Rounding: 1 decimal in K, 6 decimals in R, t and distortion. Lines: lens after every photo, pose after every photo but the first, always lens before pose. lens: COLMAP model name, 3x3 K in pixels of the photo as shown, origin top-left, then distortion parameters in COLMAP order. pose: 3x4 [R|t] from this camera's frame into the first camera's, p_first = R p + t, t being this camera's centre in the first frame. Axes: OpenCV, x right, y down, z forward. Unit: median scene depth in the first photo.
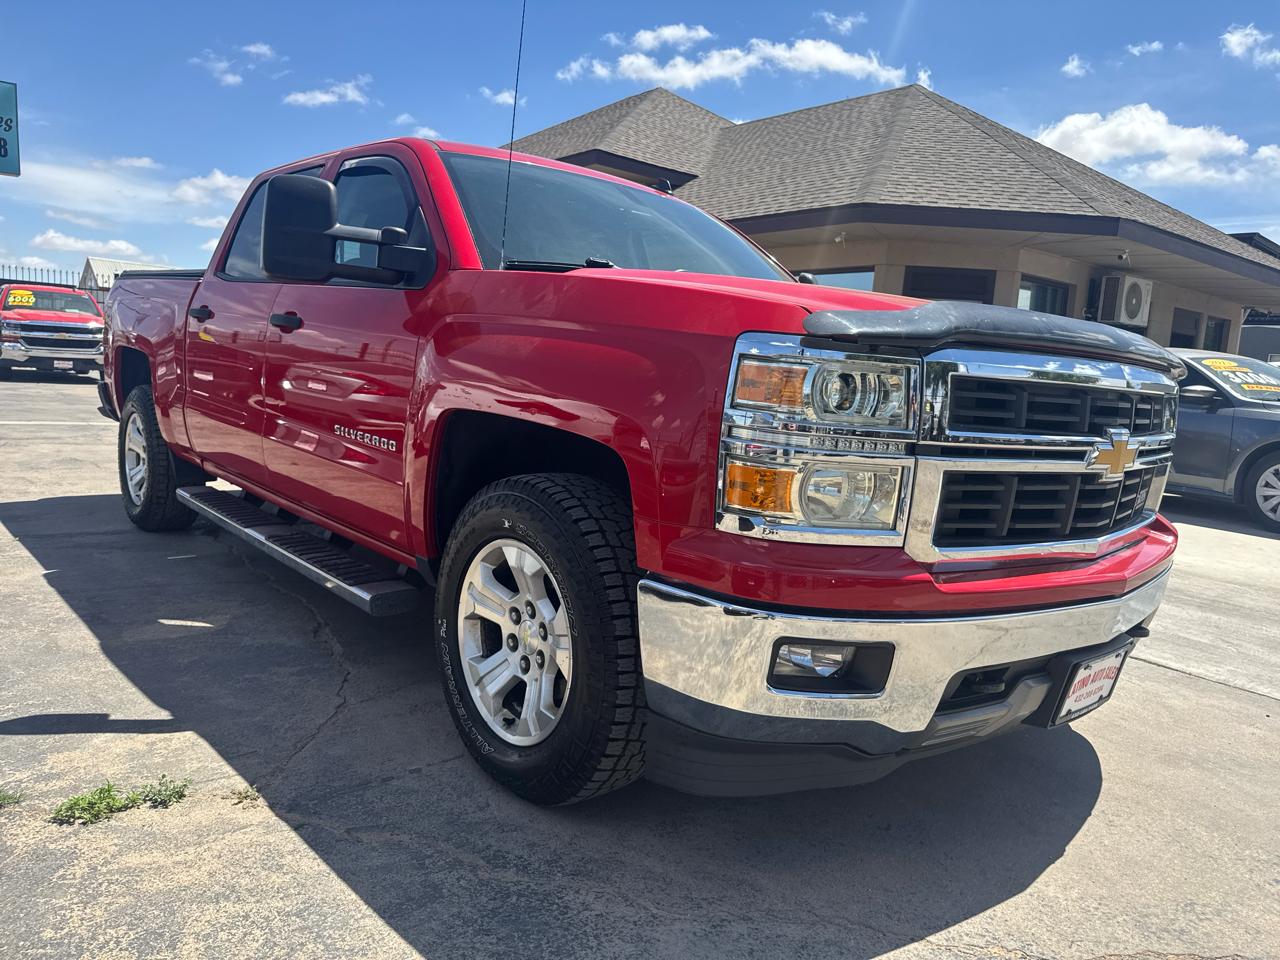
lens RADIAL K [[888.2, 0, 635.2], [0, 888.2, 479.4], [0, 0, 1]] dist [0.017368, -0.024333]
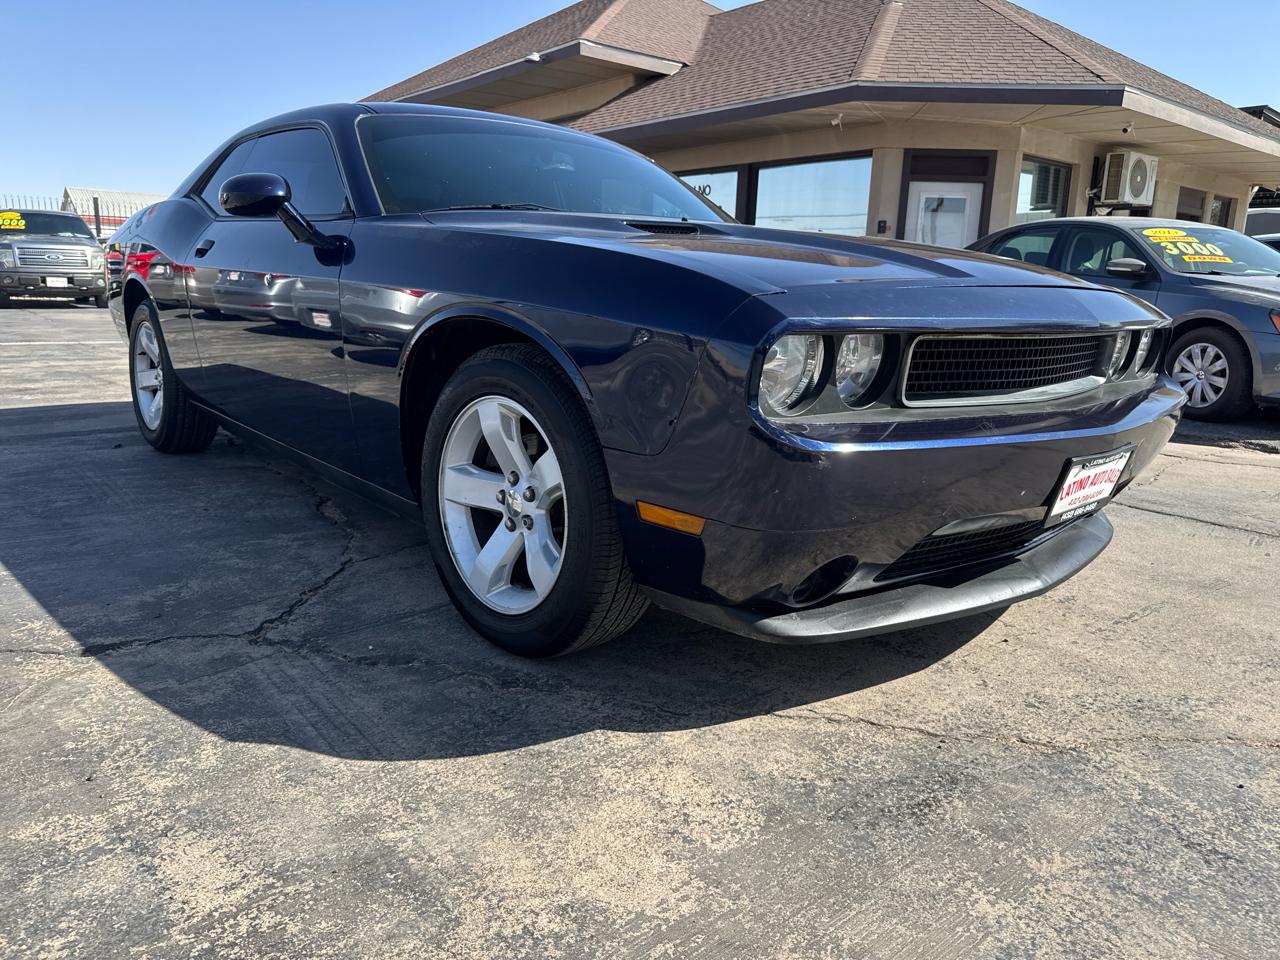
lens RADIAL K [[888.2, 0, 635.2], [0, 888.2, 479.4], [0, 0, 1]] dist [0.017368, -0.024333]
pose [[0.999324, -0.036638, -0.003068, 0.000957], [0.036765, 0.995073, 0.092080, 0.018255], [-0.000321, -0.092131, 0.995747, 0.000550]]
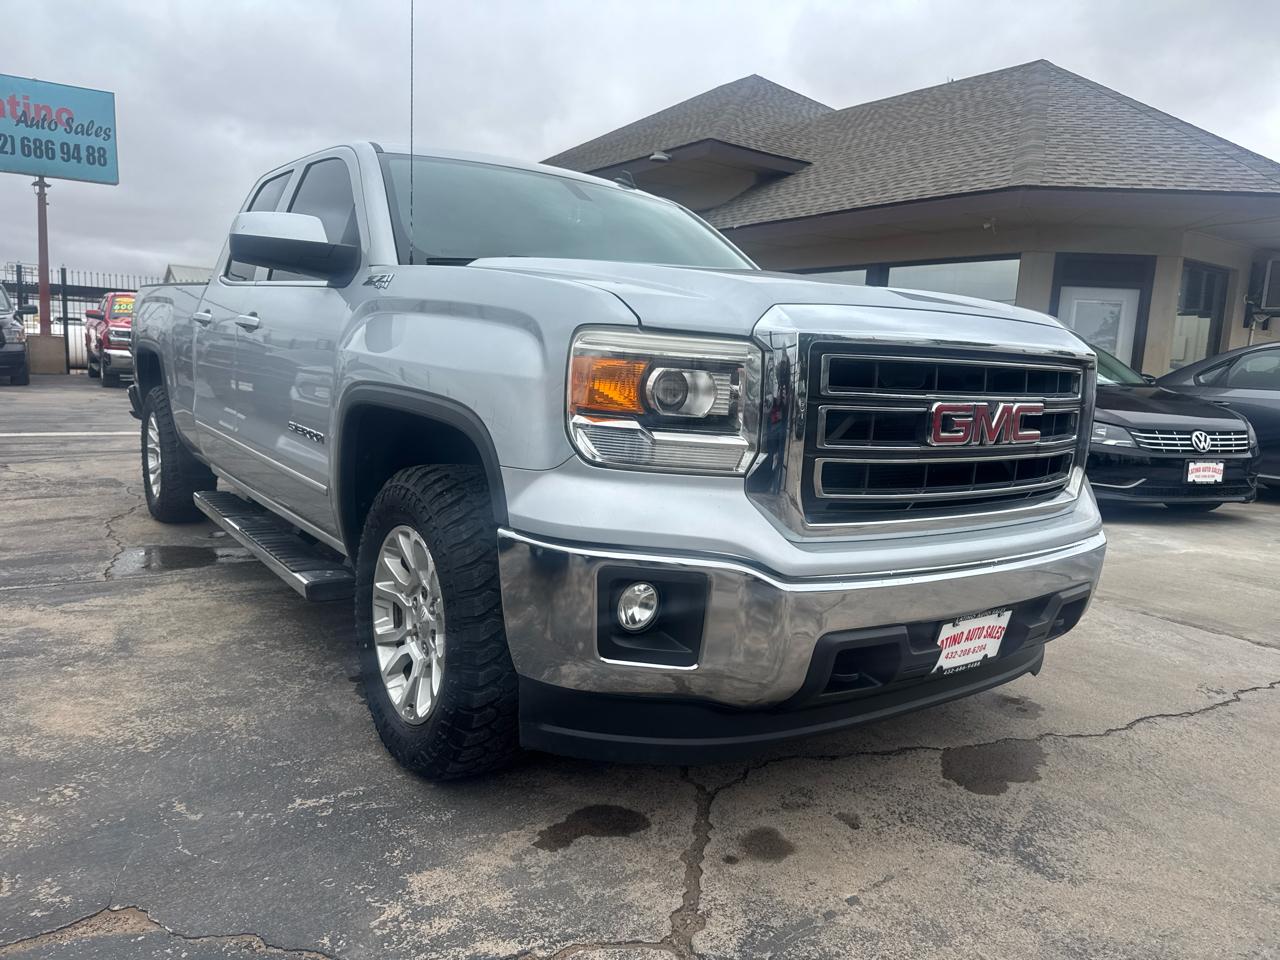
lens RADIAL K [[892.6, 0, 640.0], [0, 892.6, 480.0], [0, 0, 1]] dist [-0.001996, -0.002518]
pose [[0.998172, -0.008033, -0.059894, -0.076201], [0.008406, 0.999947, 0.005974, -0.010670], [0.059843, -0.006467, 0.998187, 0.039036]]
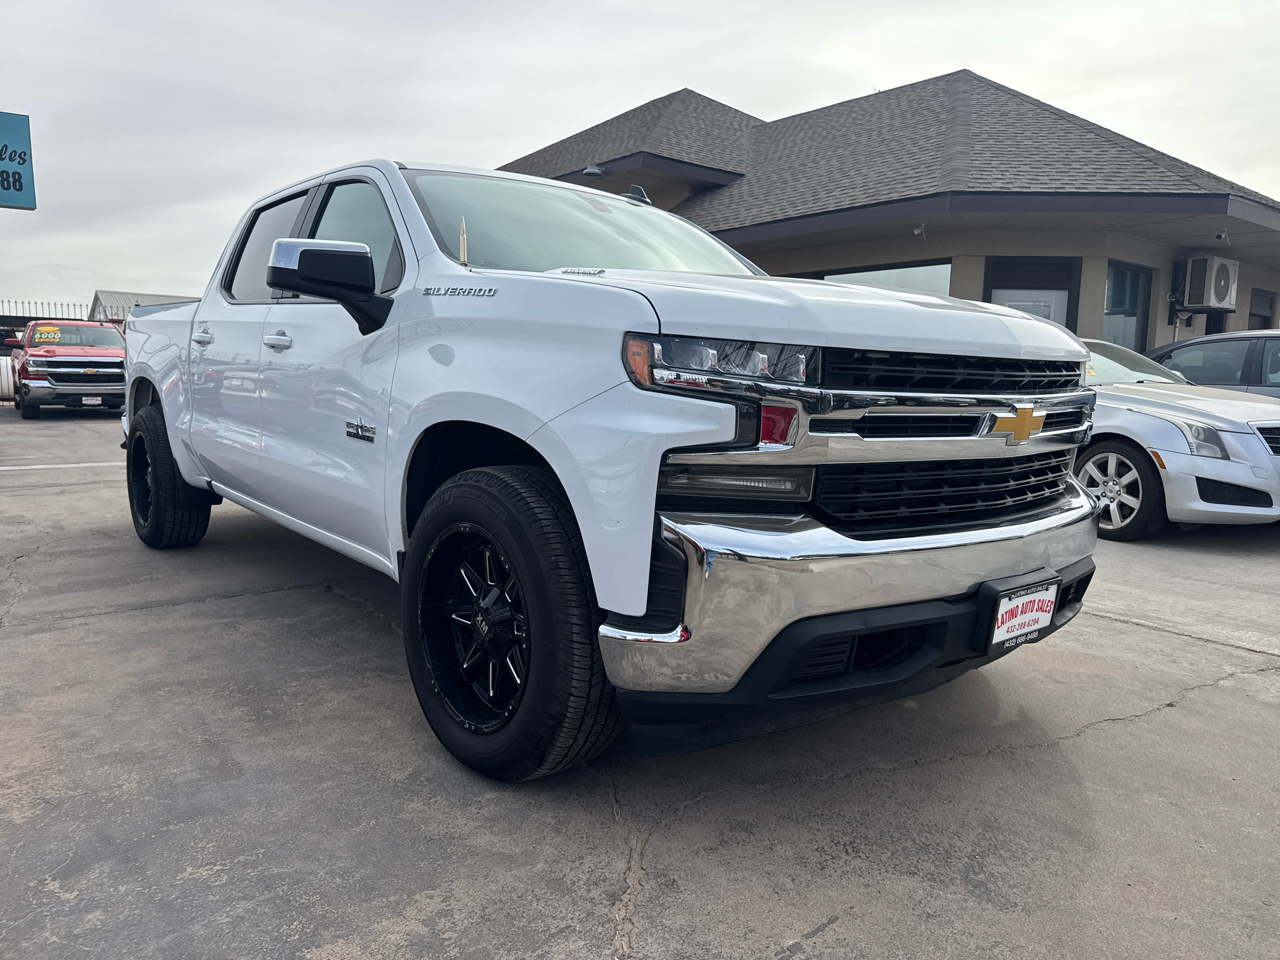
lens RADIAL K [[890.0, 0, 636.1], [0, 890.0, 479.1], [0, 0, 1]] dist [0.012503, -0.020624]
pose [[0.998959, -0.045089, -0.006920, -0.070268], [0.045025, 0.998944, -0.009101, -0.011614], [0.007323, 0.008780, 0.999935, 0.051274]]
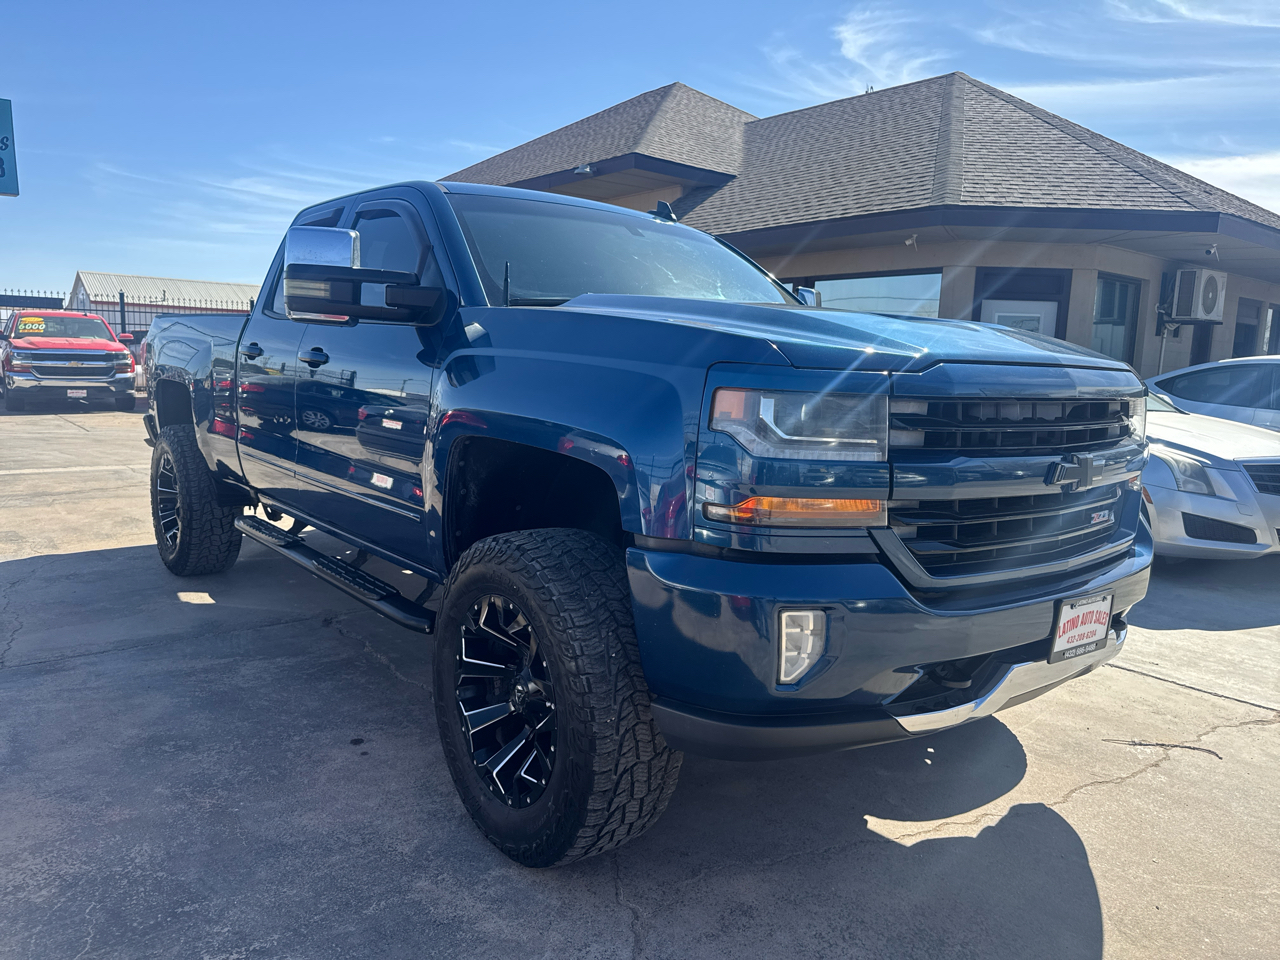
lens RADIAL K [[891.8, 0, 629.2], [0, 891.8, 481.3], [0, 0, 1]] dist [0.007707, -0.012525]
pose [[0.999408, -0.034353, 0.001884, -0.074114], [0.034332, 0.999356, 0.010446, -0.034340], [-0.002241, -0.010375, 0.999944, 0.047275]]
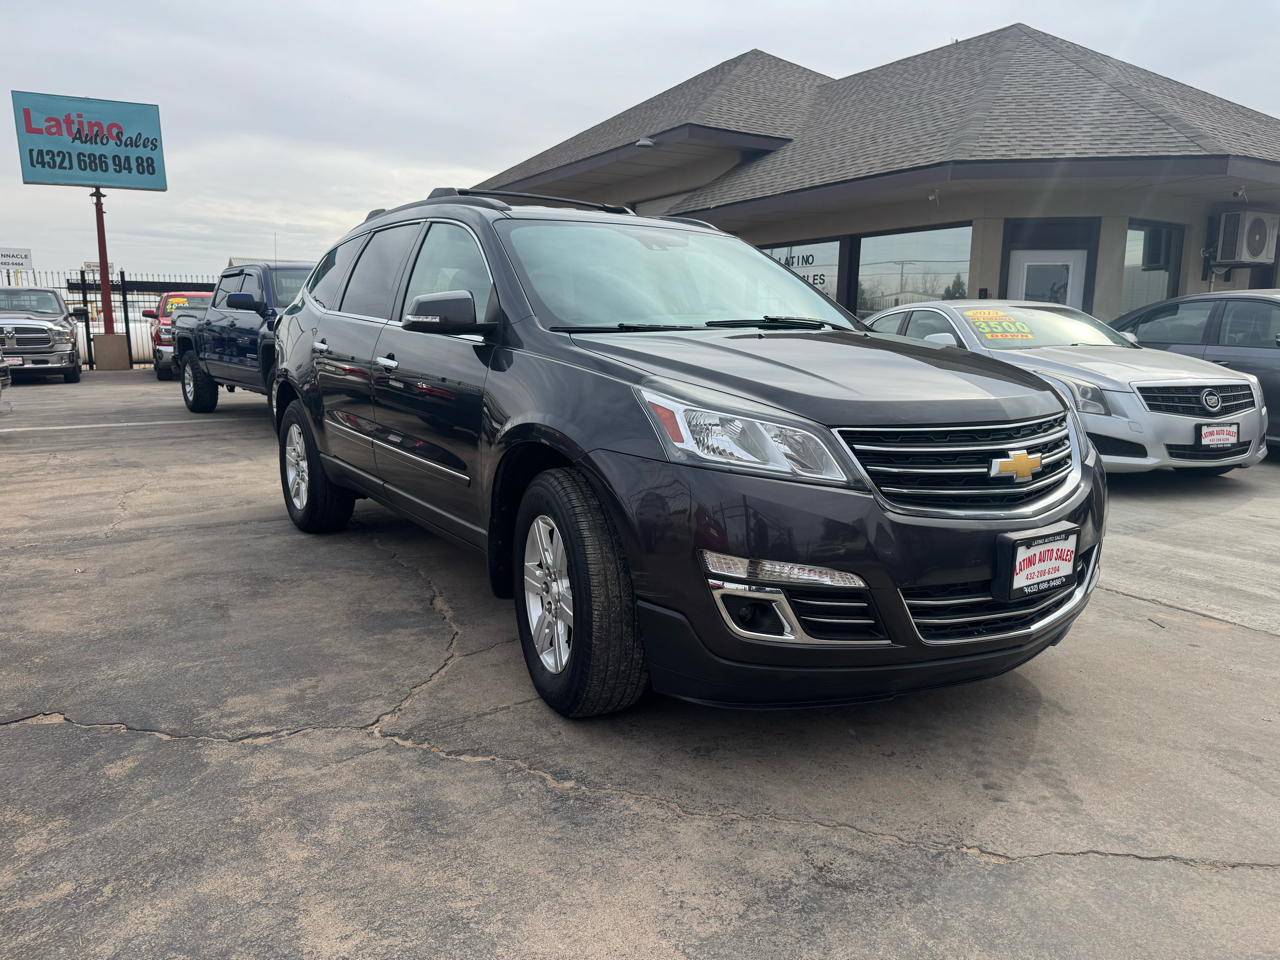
lens RADIAL K [[889.9, 0, 640.0], [0, 889.9, 480.0], [0, 0, 1]] dist [0.001022, -0.007378]
pose [[0.990664, -0.037932, -0.130939, 0.022664], [0.043237, 0.998345, 0.037908, -0.006152], [0.129285, -0.043216, 0.990665, -0.037223]]
